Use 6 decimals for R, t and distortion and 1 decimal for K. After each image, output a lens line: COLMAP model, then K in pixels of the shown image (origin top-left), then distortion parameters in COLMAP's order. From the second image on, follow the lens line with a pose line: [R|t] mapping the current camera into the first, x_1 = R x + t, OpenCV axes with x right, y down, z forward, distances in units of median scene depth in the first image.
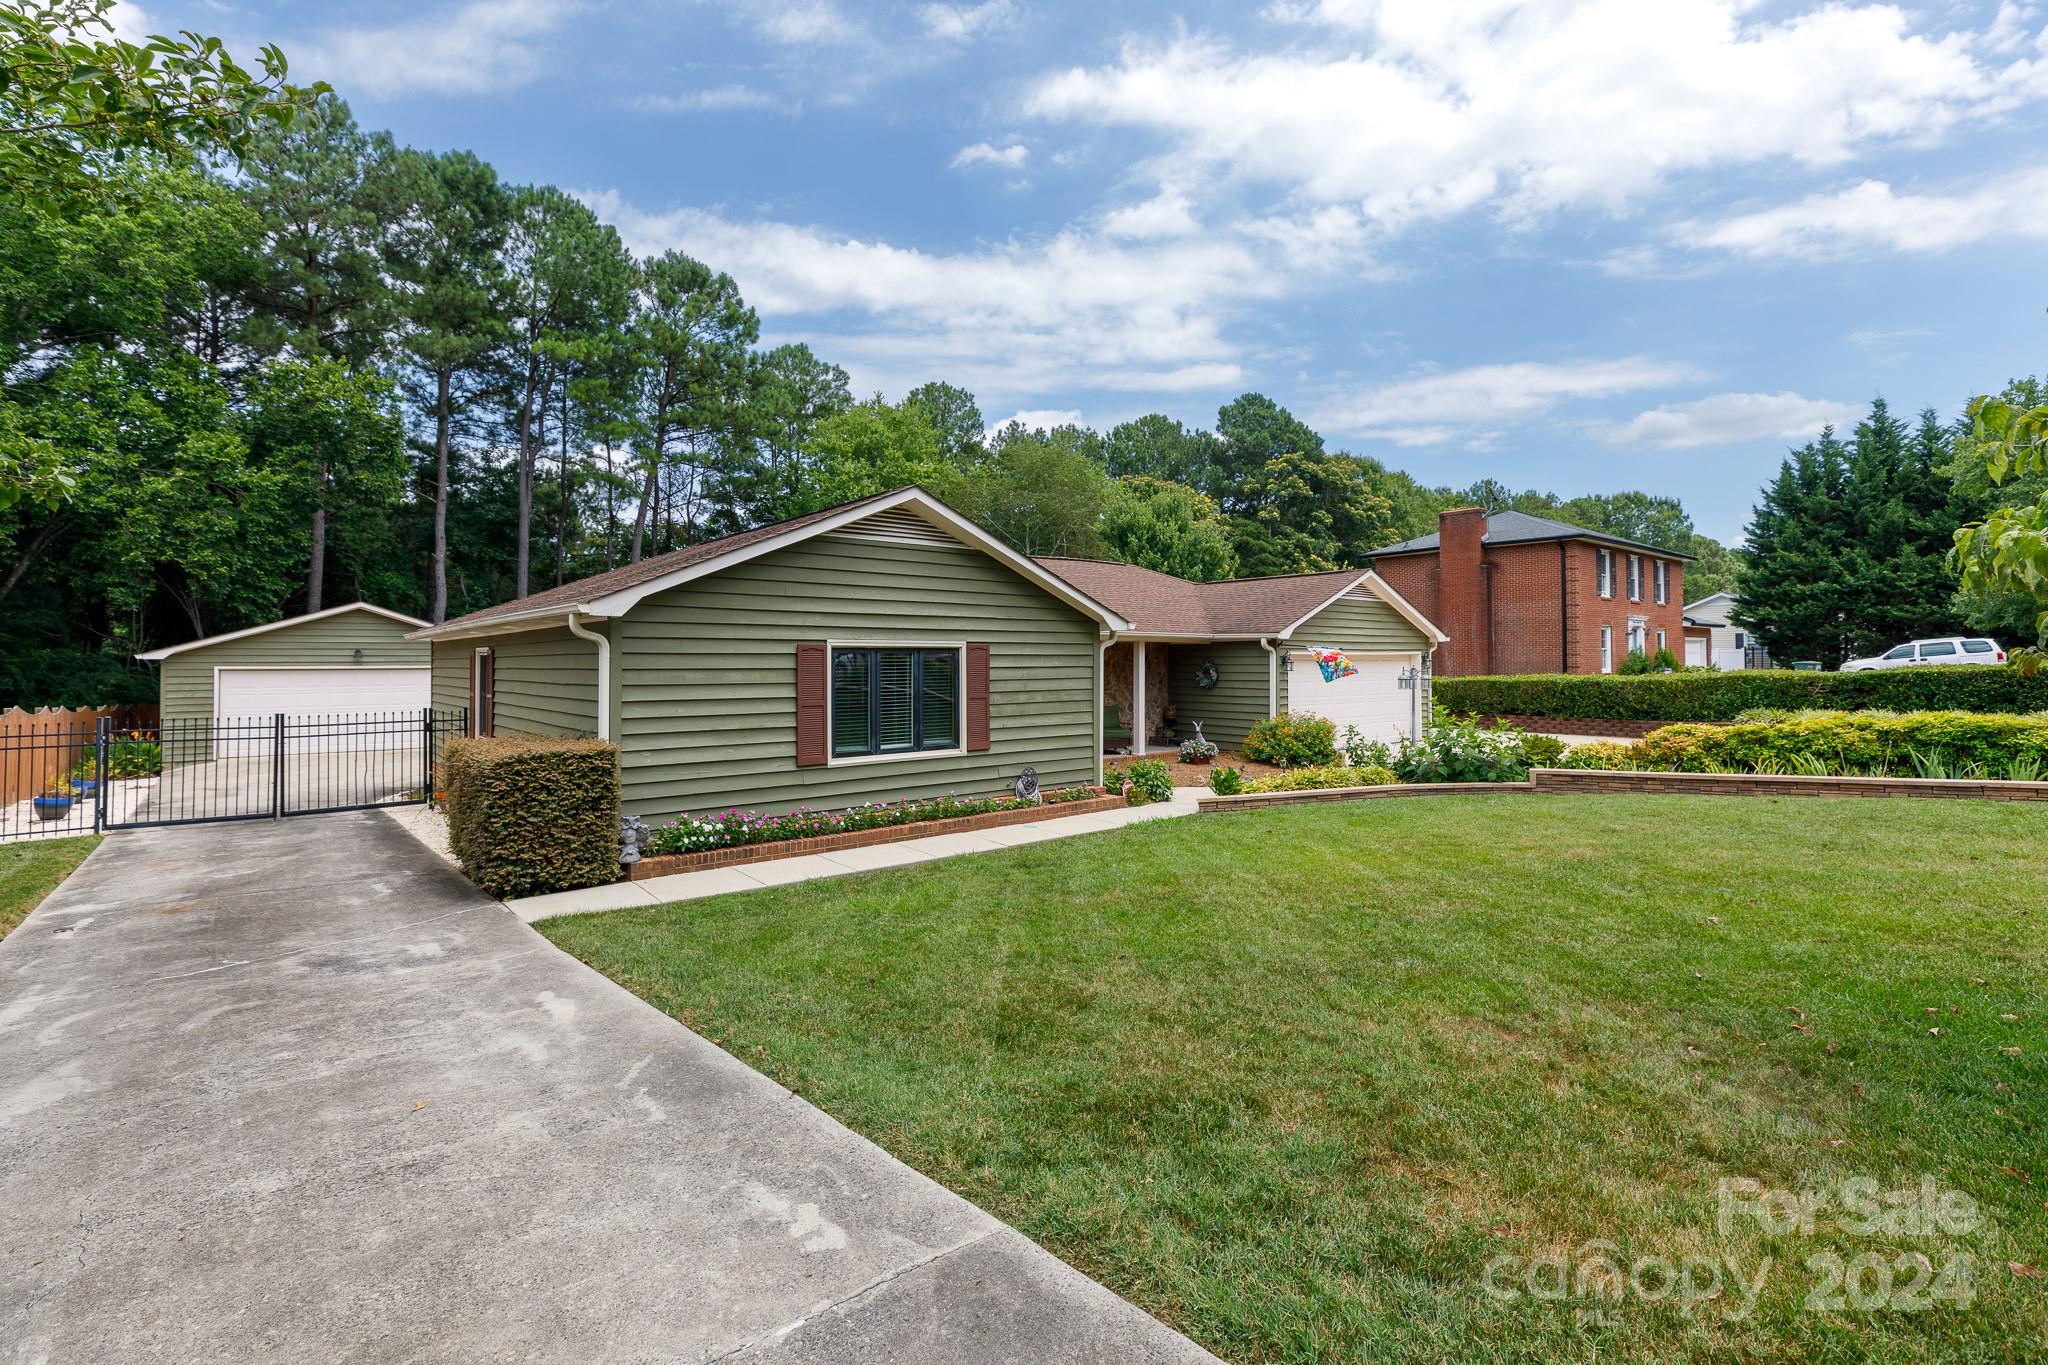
lens RADIAL K [[930.7, 0, 1008.1], [0, 930.7, 649.7], [0, 0, 1]] dist [0.009756, 0.000696]
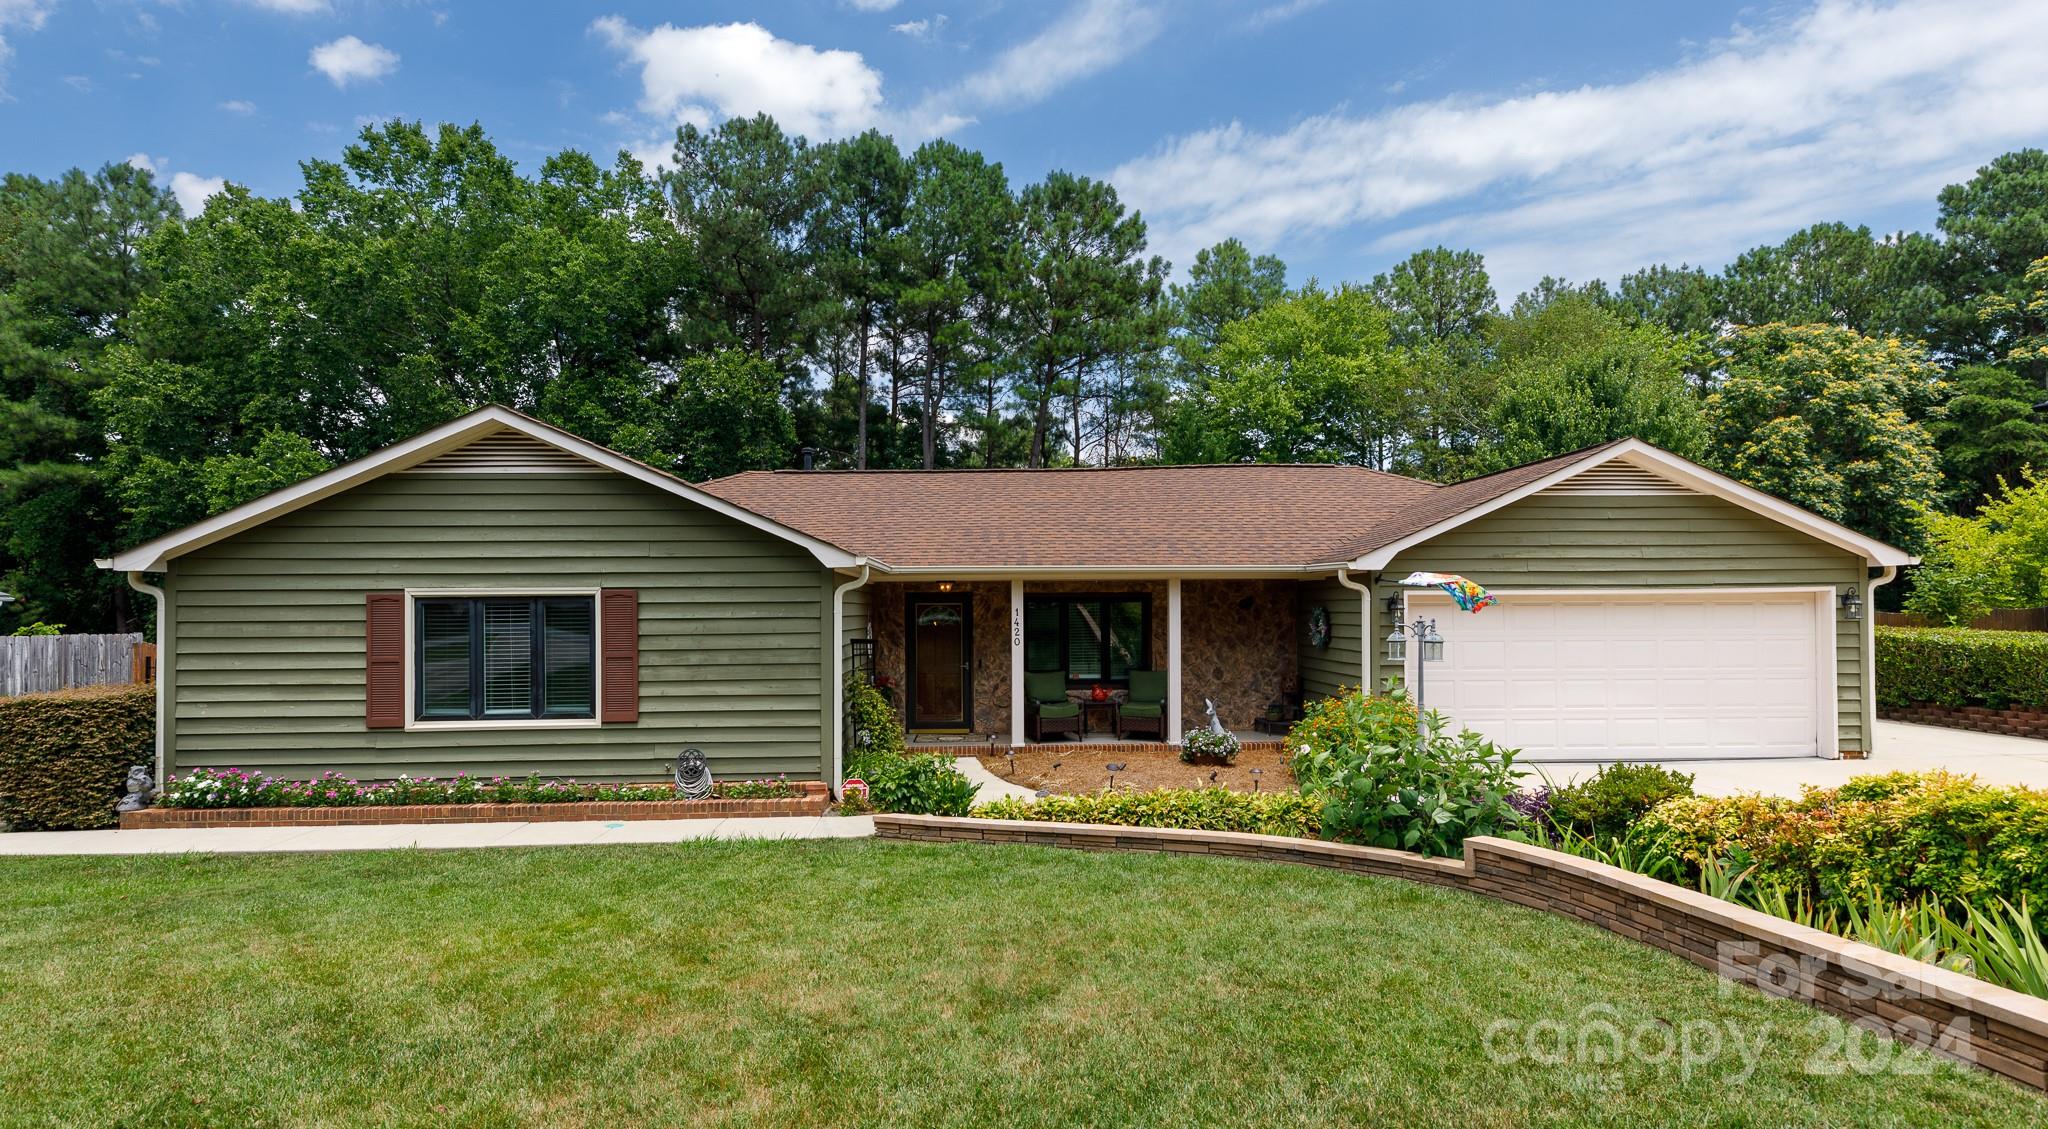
lens RADIAL K [[998.5, 0, 997.5], [0, 998.5, 608.7], [0, 0, 1]] dist [0.000554, 0.000714]
pose [[0.800862, -0.000697, -0.598849, 0.596963], [0.012983, 0.999784, 0.016200, 0.000222], [0.598709, -0.020749, 0.800698, 0.408834]]
